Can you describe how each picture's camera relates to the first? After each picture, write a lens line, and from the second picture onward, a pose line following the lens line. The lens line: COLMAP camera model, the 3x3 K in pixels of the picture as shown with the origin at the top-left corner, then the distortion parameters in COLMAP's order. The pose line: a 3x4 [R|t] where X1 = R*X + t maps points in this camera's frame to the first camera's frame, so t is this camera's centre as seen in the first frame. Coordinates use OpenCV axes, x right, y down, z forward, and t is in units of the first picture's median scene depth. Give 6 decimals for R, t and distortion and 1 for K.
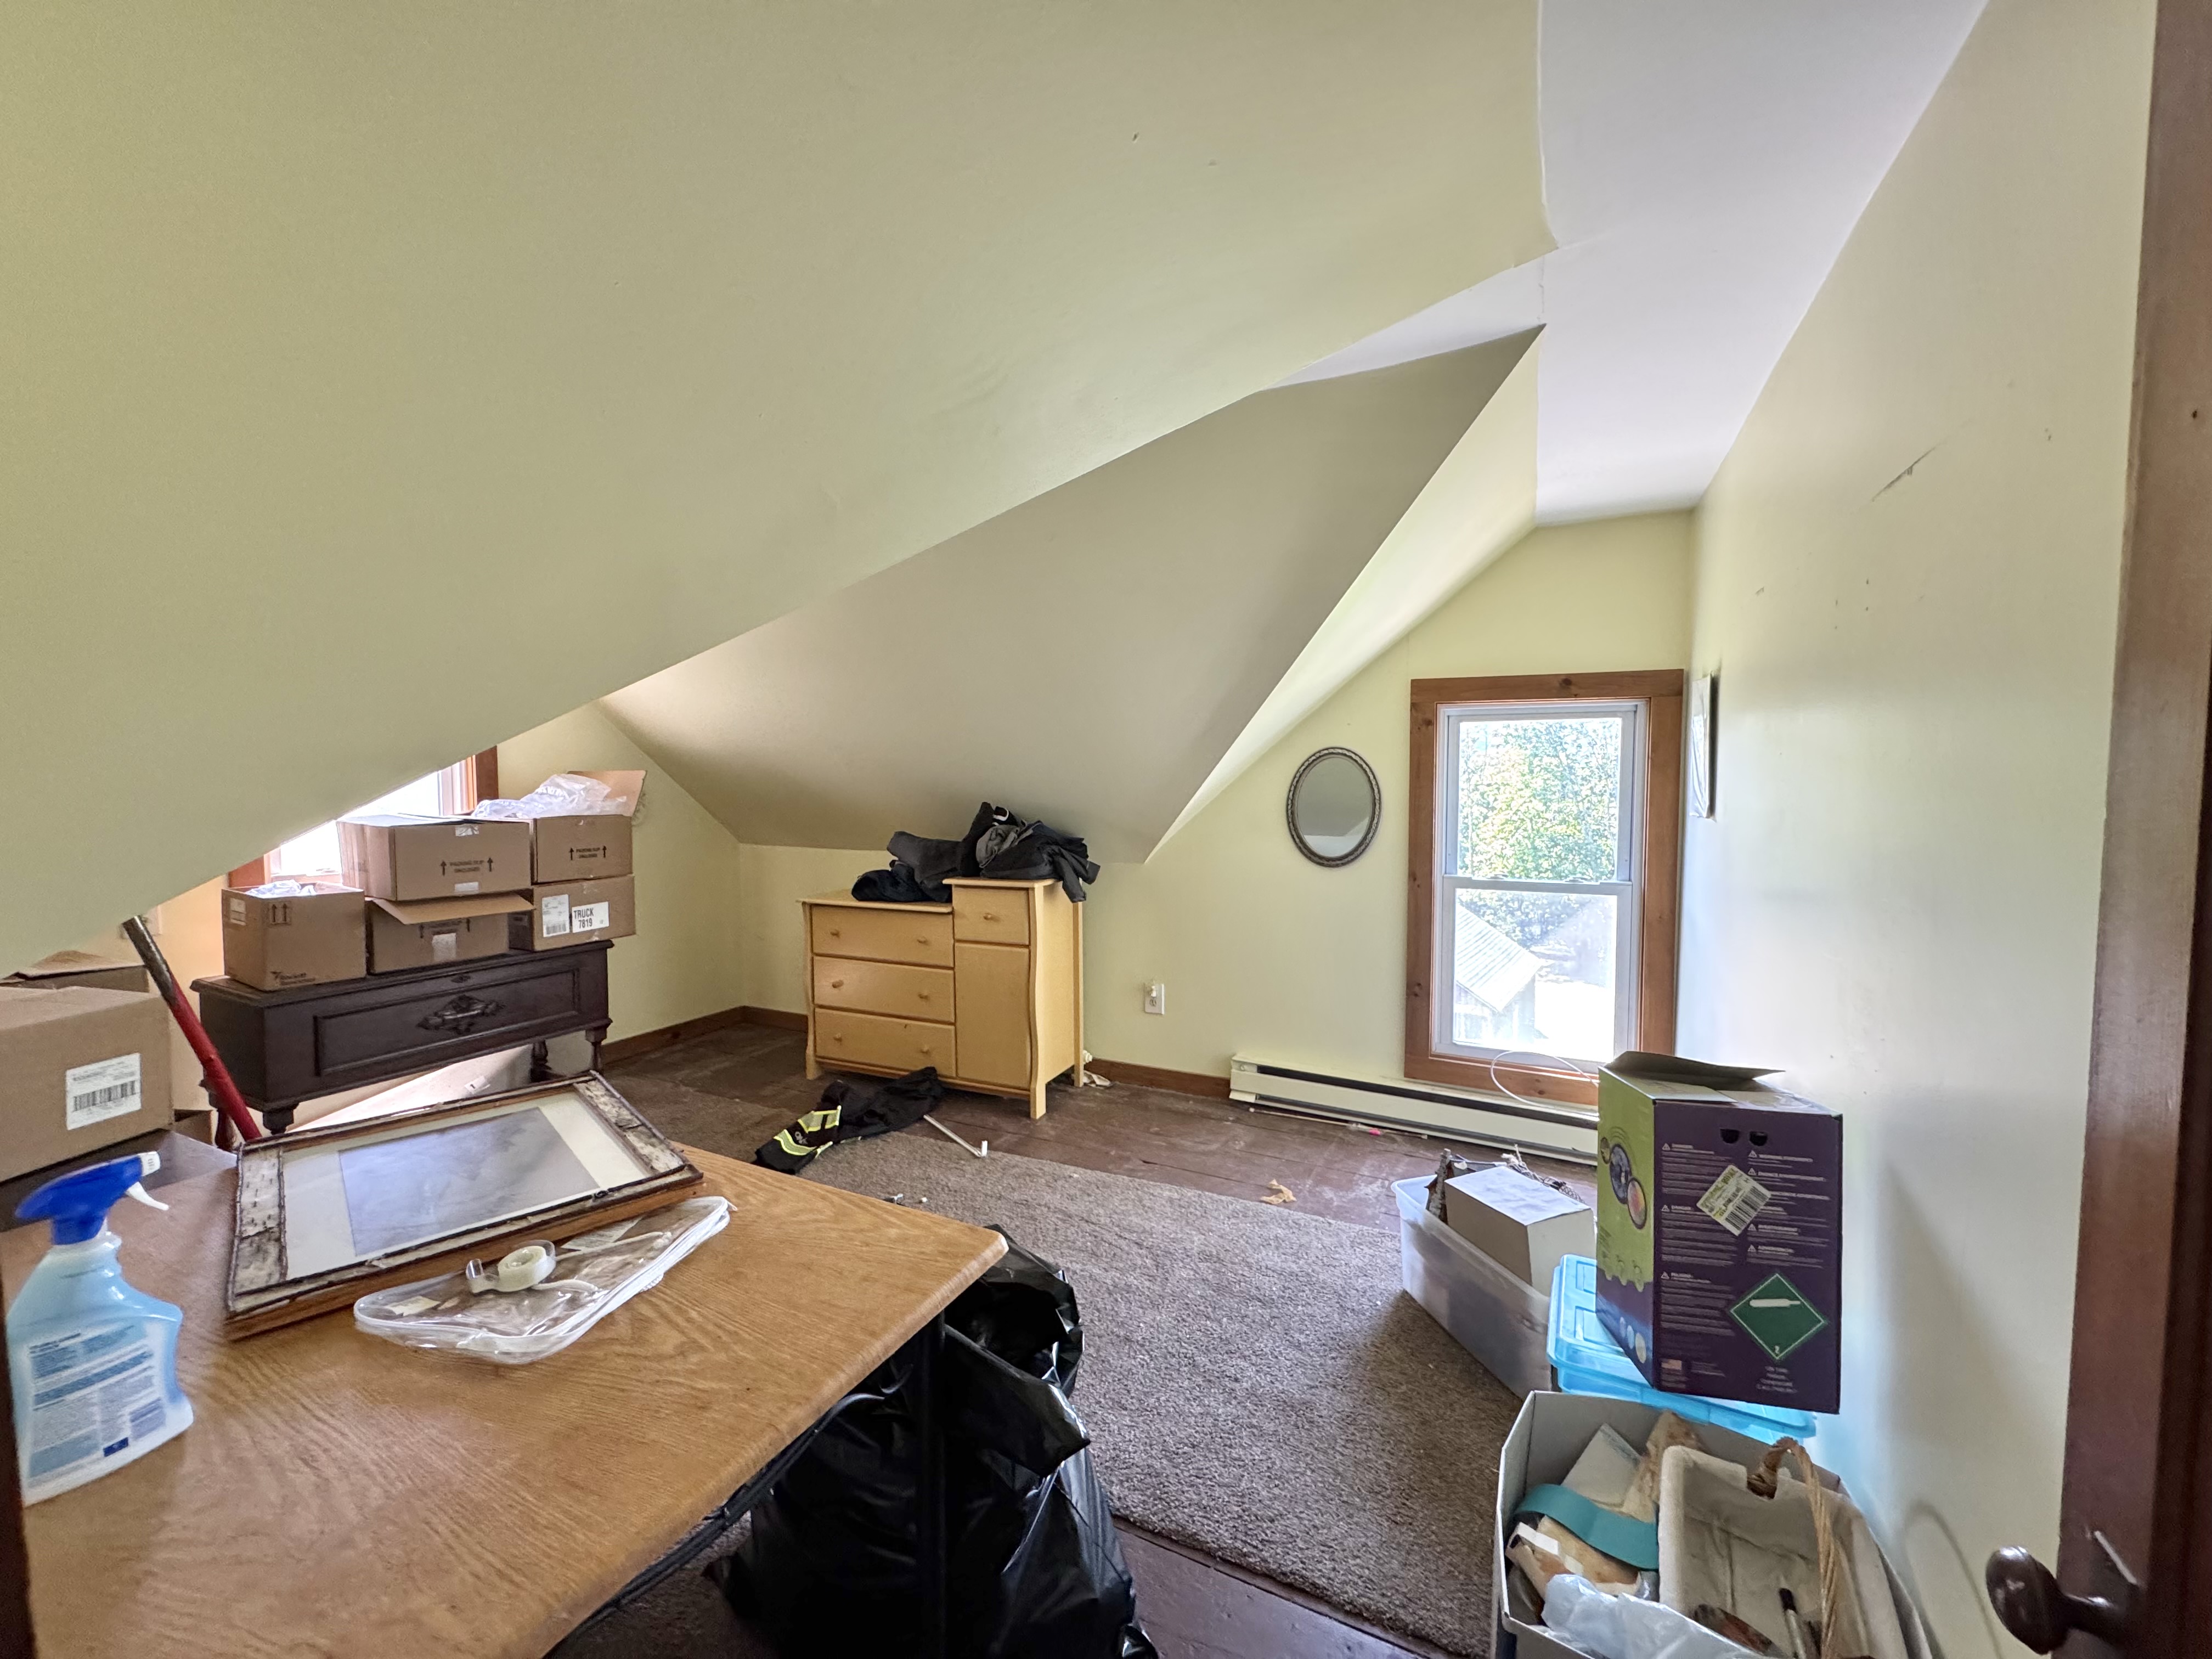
lens RADIAL K [[883.9, 0, 1102.5], [0, 883.9, 826.9], [0, 0, 1]] dist [-0.000923, -0.000114]
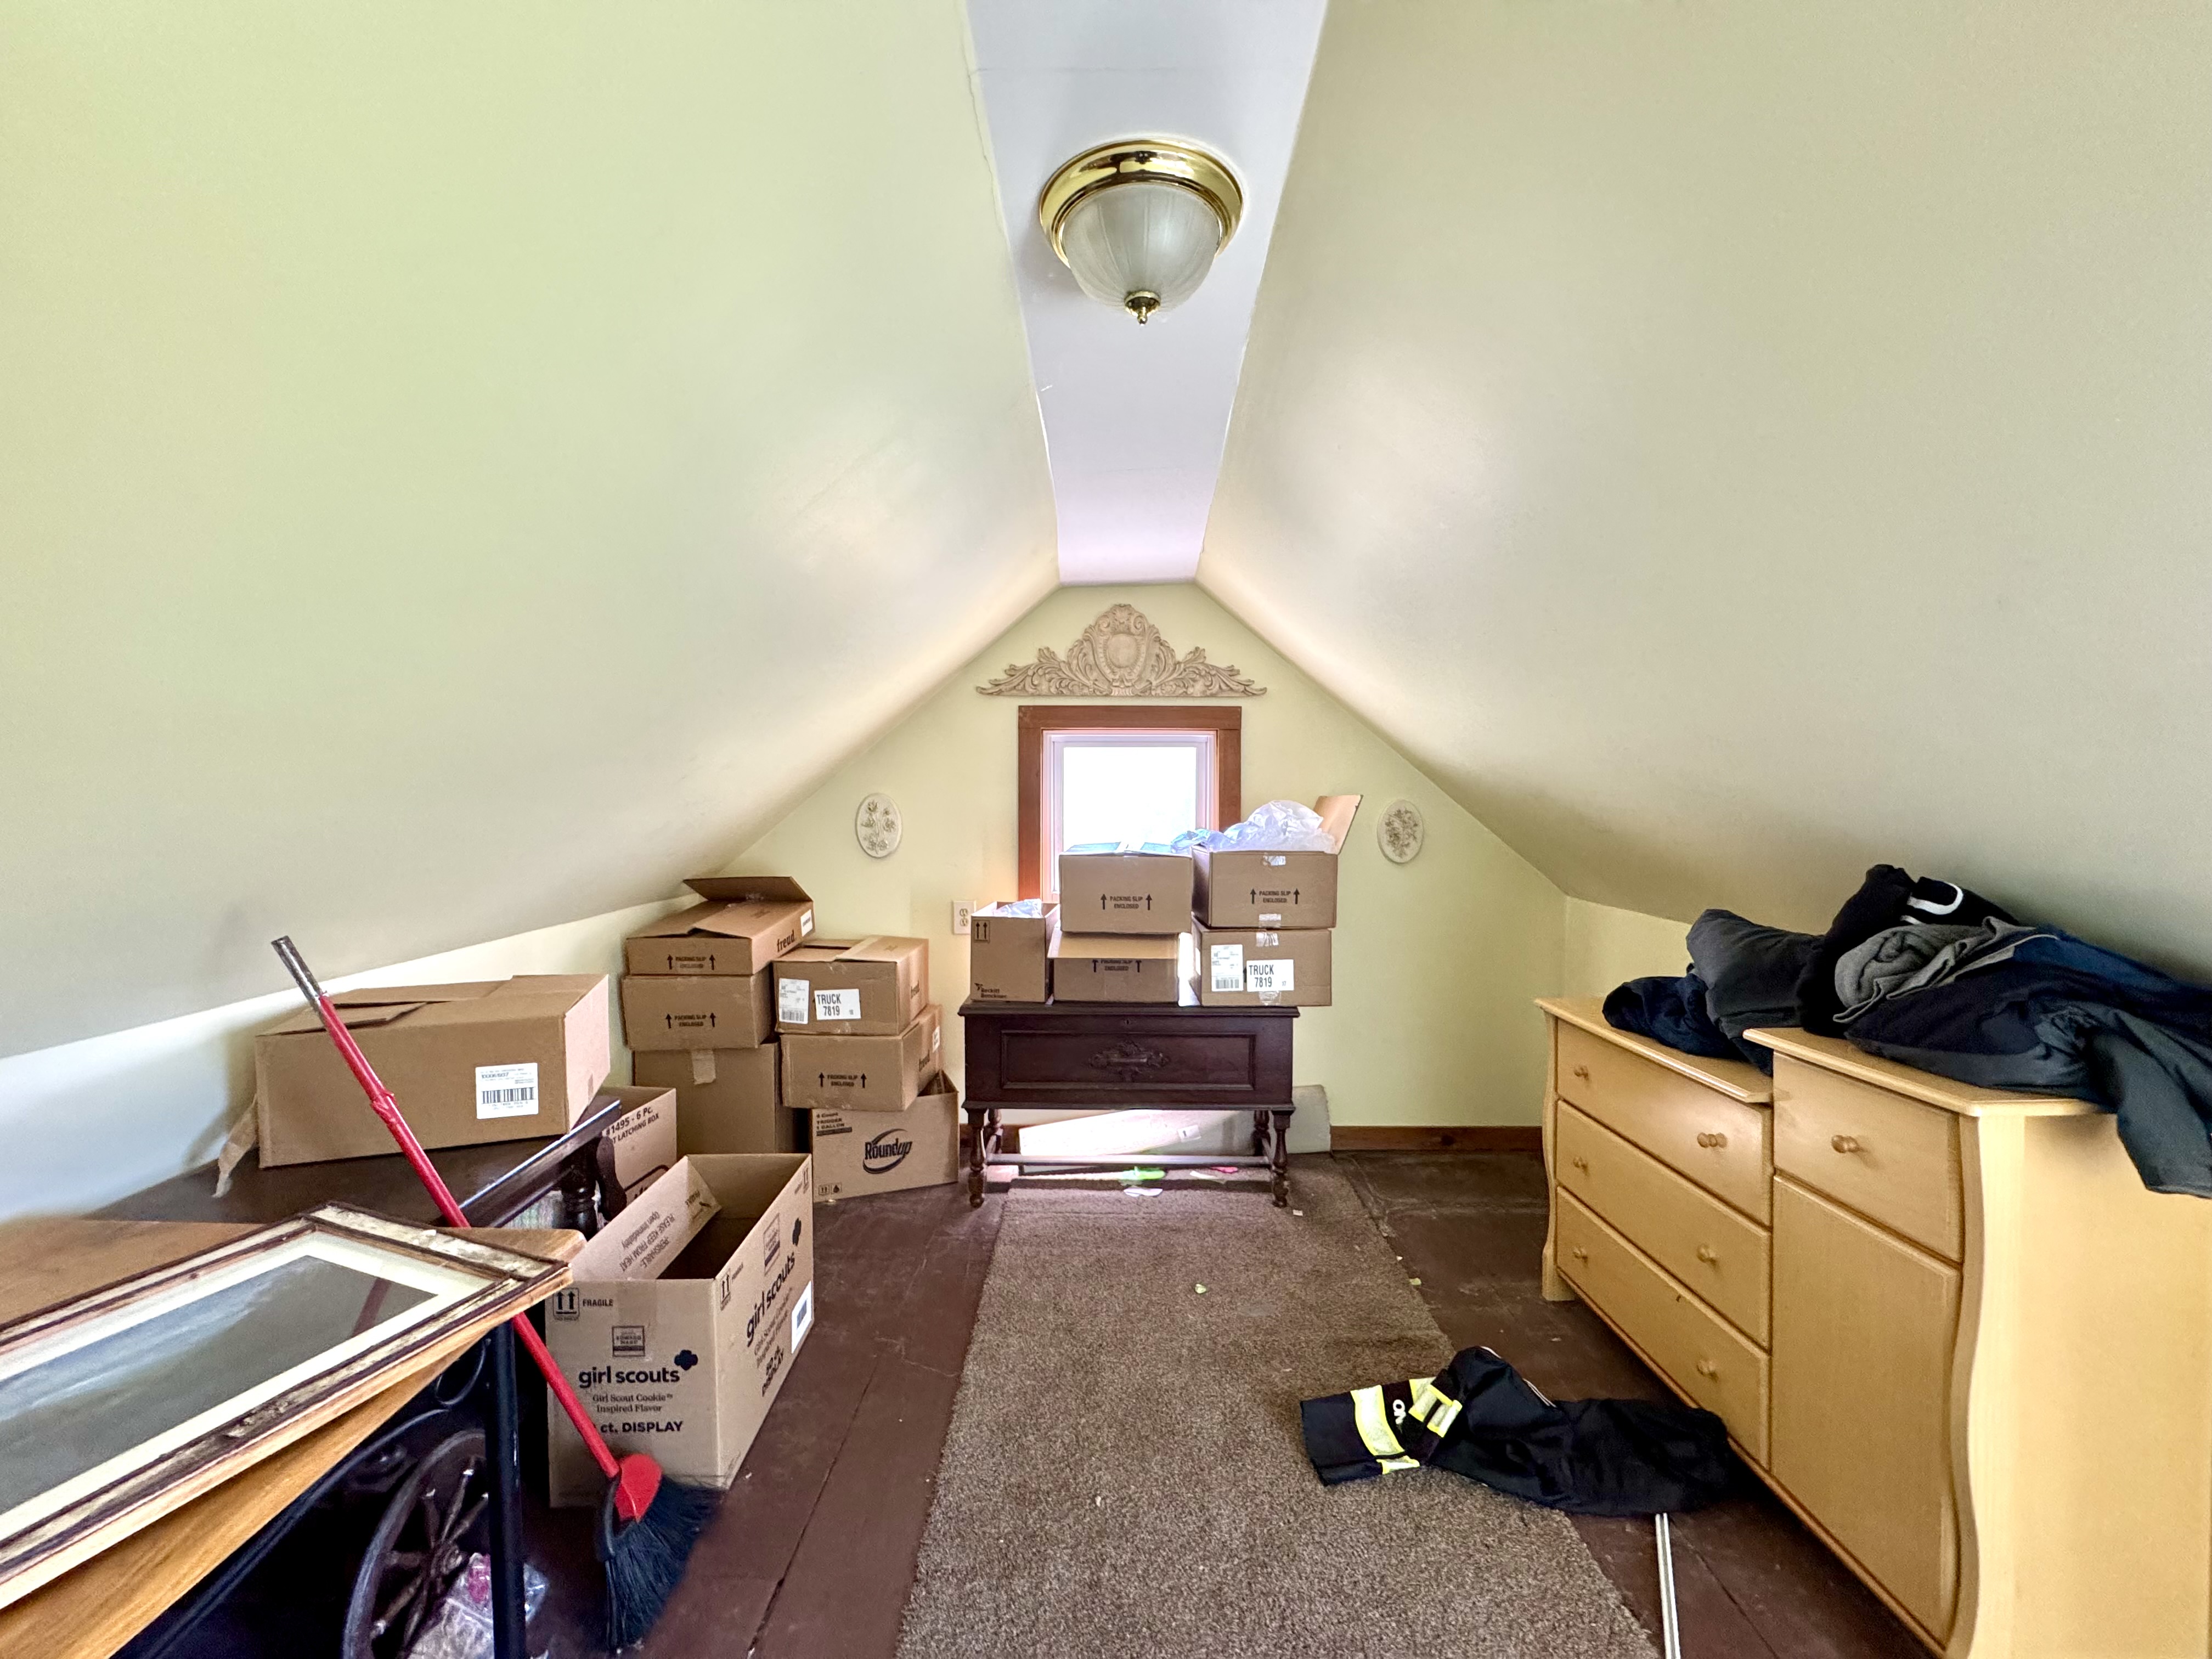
lens RADIAL K [[883.9, 0, 1096.2], [0, 883.9, 834.9], [0, 0, 1]] dist [-0.000923, -0.000114]
pose [[0.436315, 0.030929, -0.899262, 0.080573], [-0.045474, 0.998890, 0.012292, -0.030617], [0.898644, 0.035530, 0.437237, 0.494633]]
